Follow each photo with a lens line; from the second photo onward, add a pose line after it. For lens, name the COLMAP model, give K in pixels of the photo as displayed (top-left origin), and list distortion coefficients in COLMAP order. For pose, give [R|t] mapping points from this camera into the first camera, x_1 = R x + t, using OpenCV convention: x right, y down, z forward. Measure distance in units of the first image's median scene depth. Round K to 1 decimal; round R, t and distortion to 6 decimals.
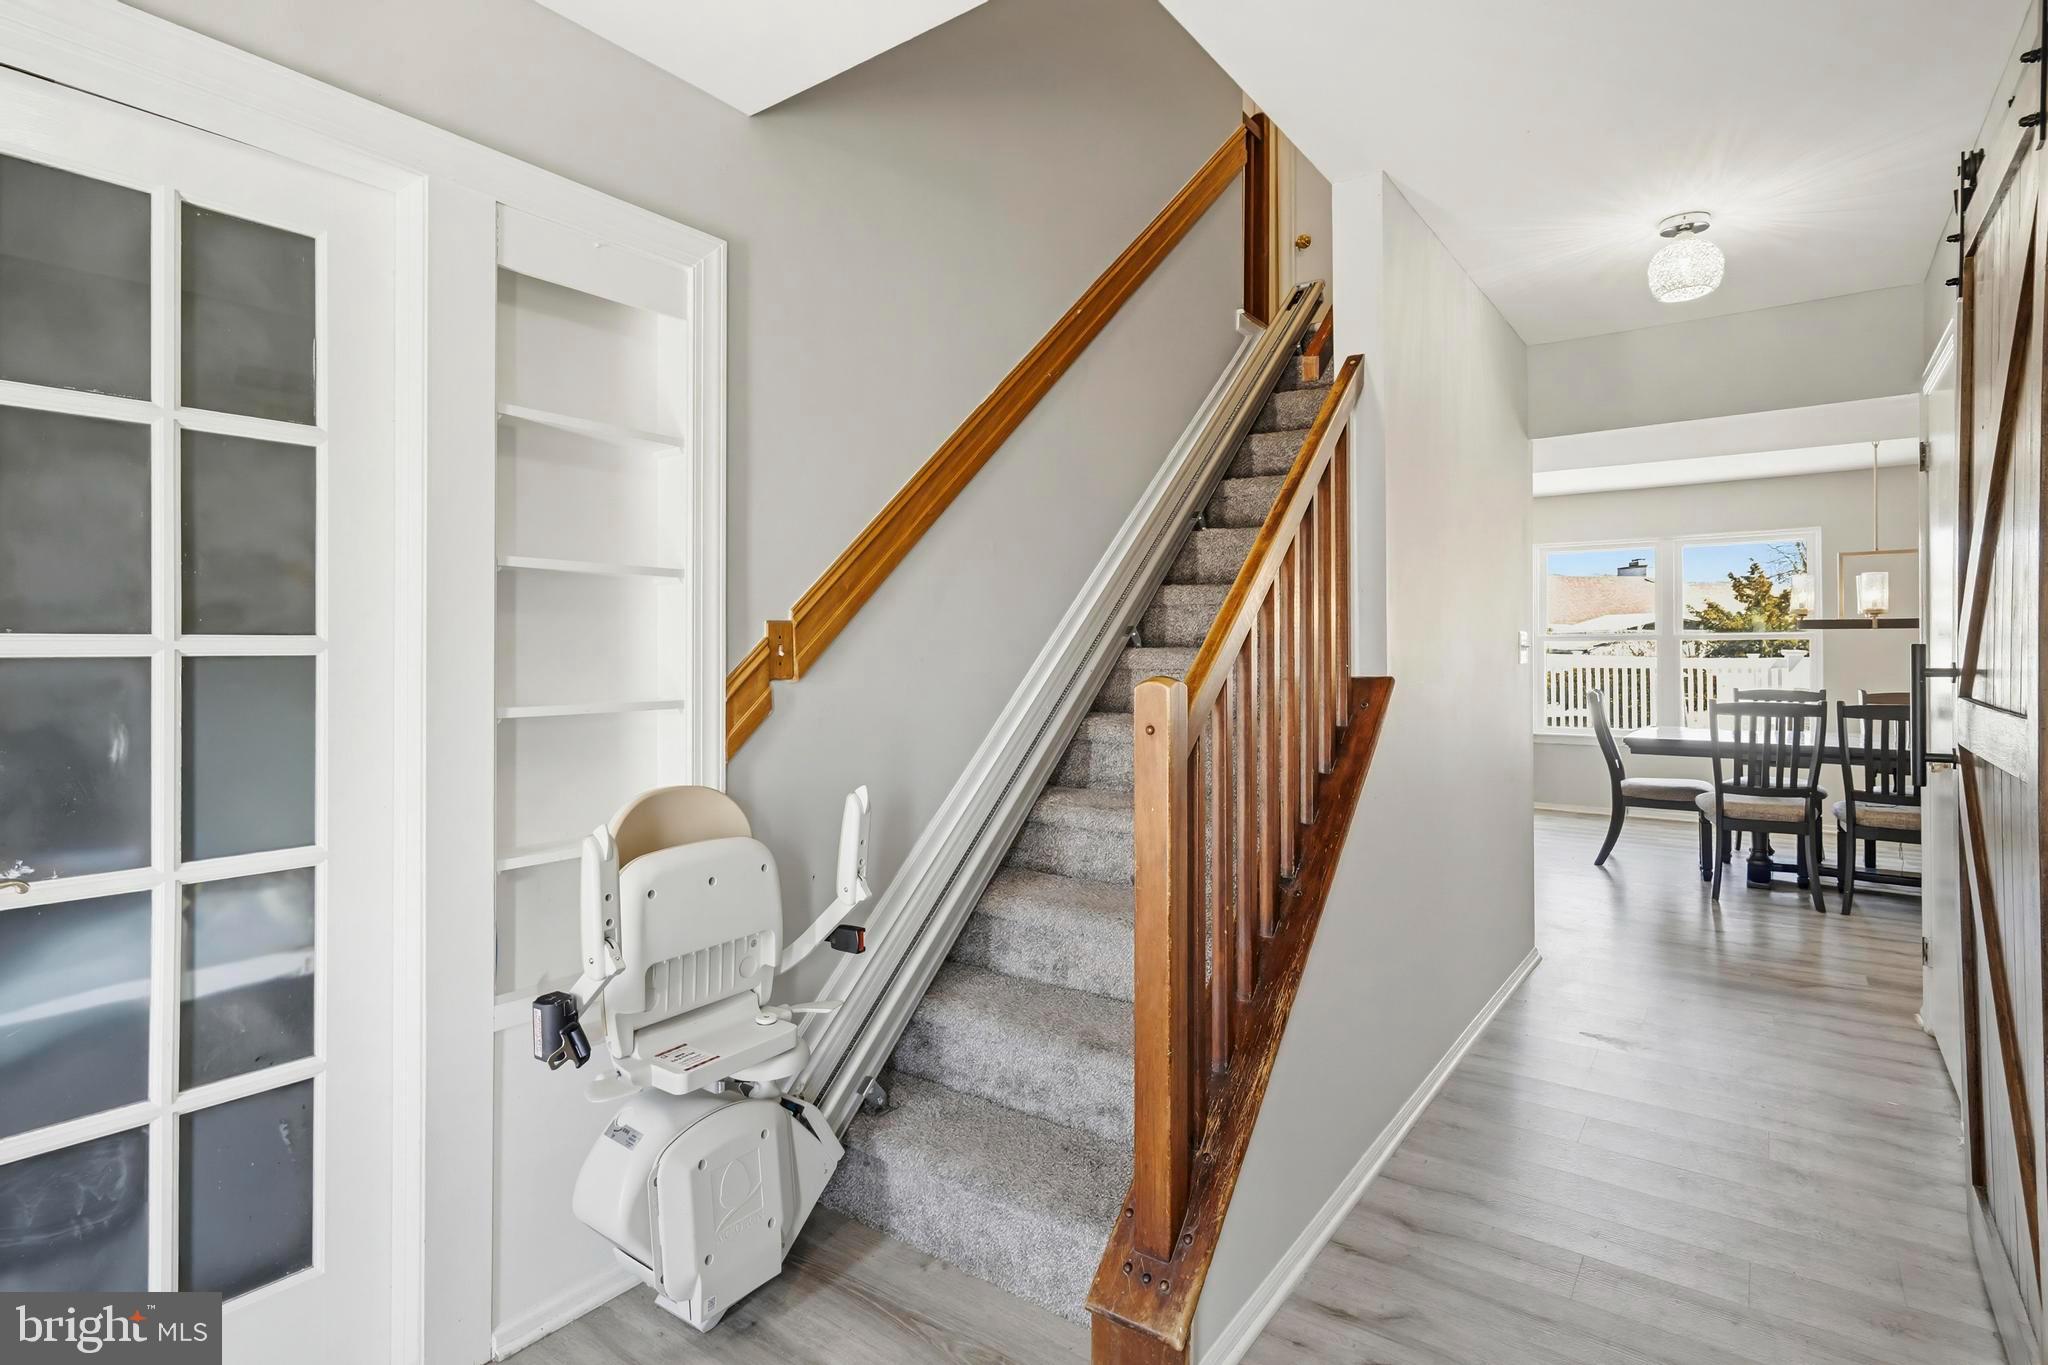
lens RADIAL K [[994.4, 0, 1018.0], [0, 994.4, 646.2], [0, 0, 1]] dist [0.002859, 0.001043]
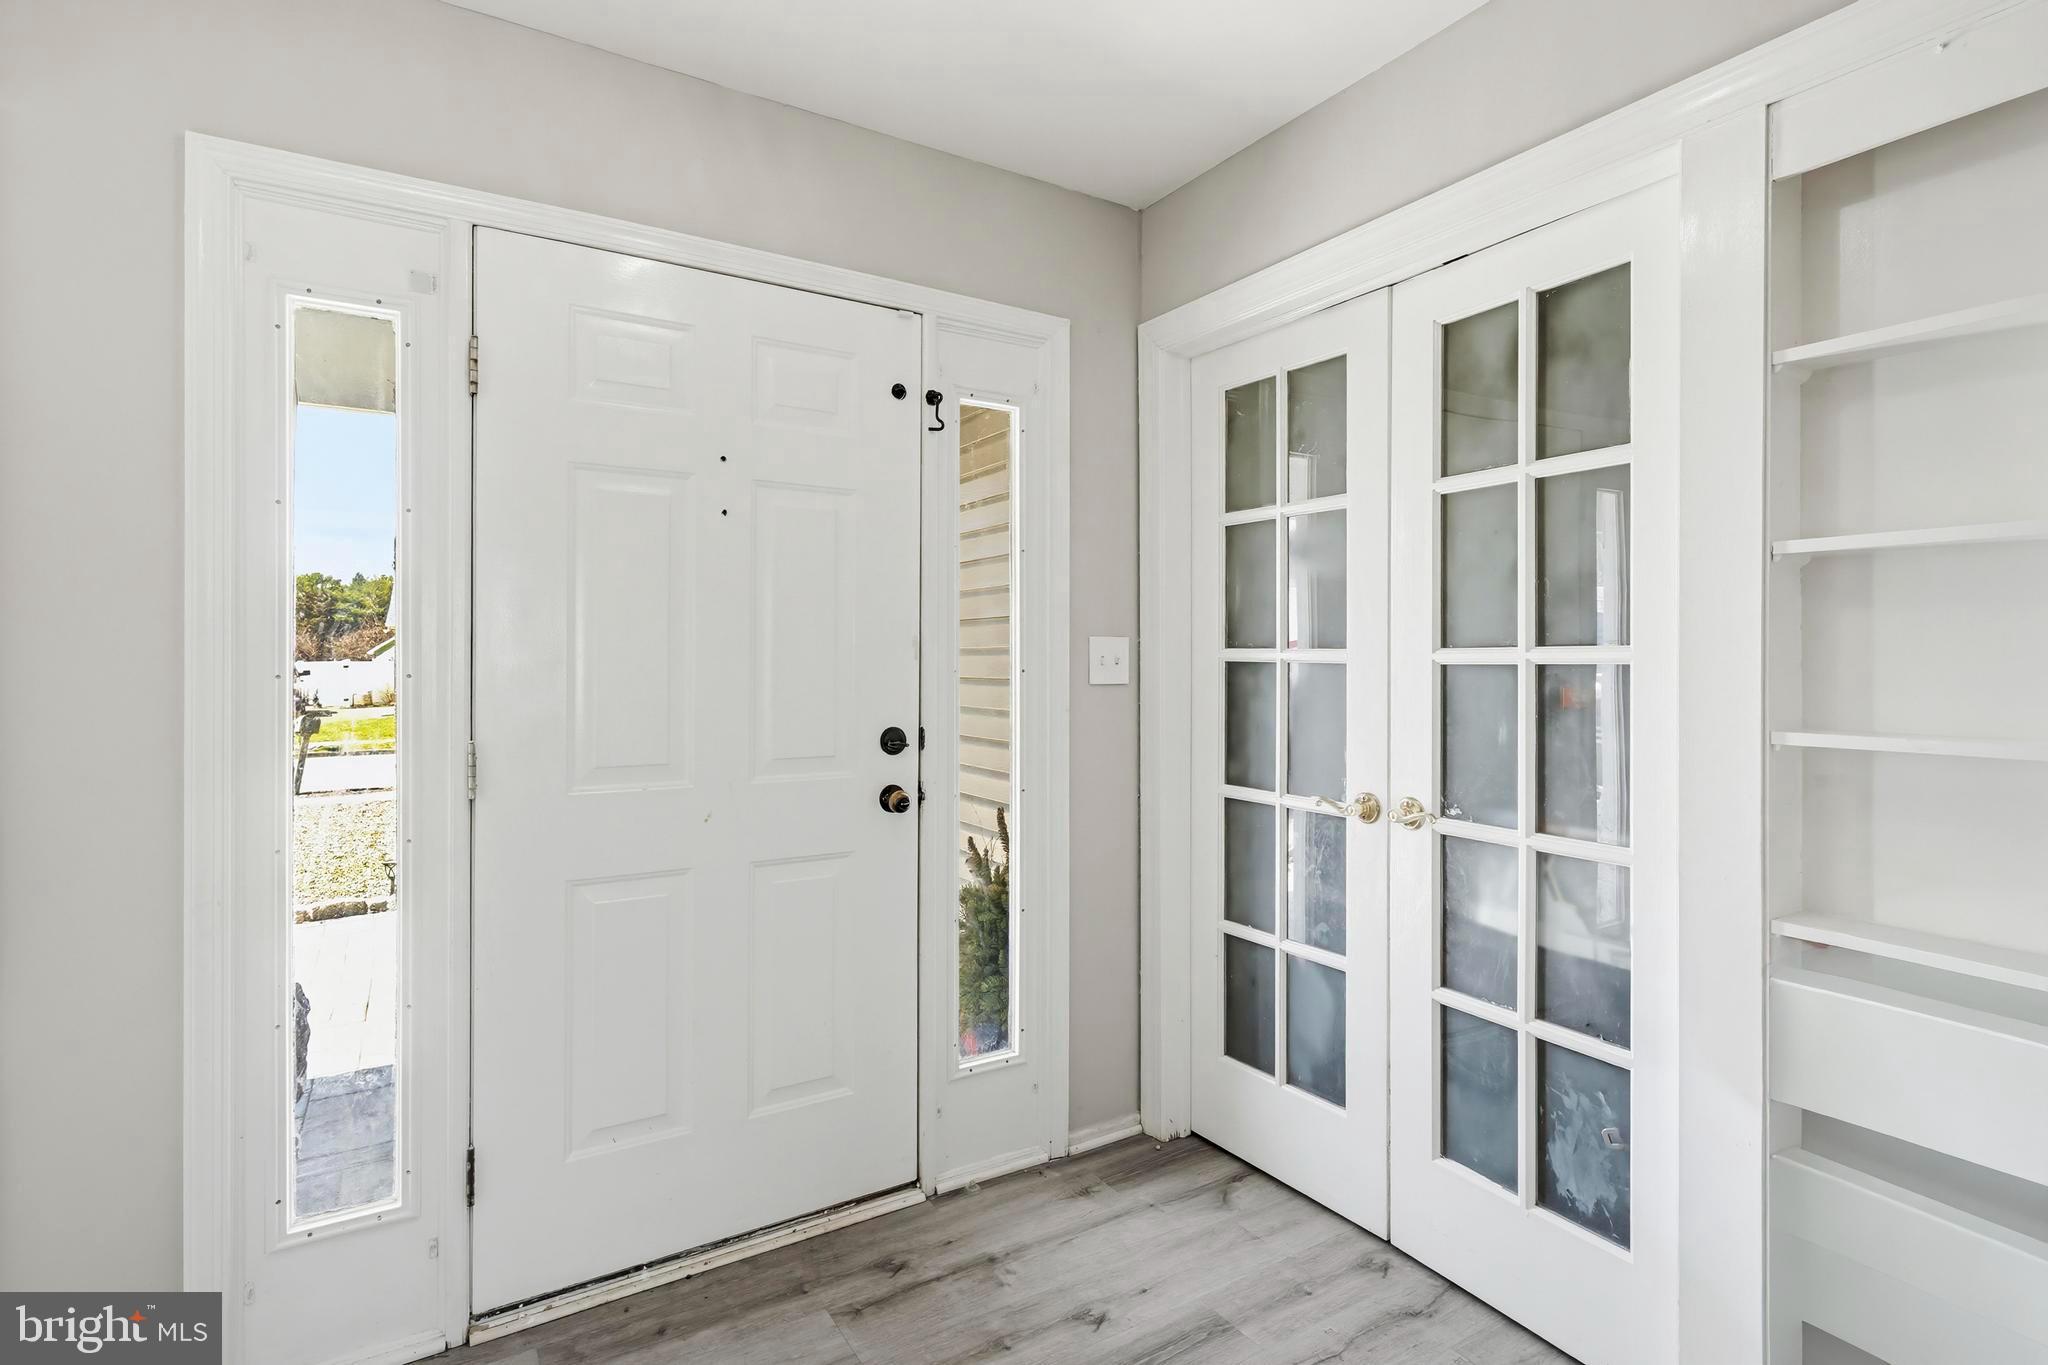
lens RADIAL K [[994.4, 0, 1018.0], [0, 994.4, 646.2], [0, 0, 1]] dist [0.002859, 0.001043]
pose [[-0.377947, -0.002498, -0.925824, 0.534531], [0.006559, 0.999964, -0.005375, -0.009784], [0.925804, -0.008104, -0.377917, 0.870873]]
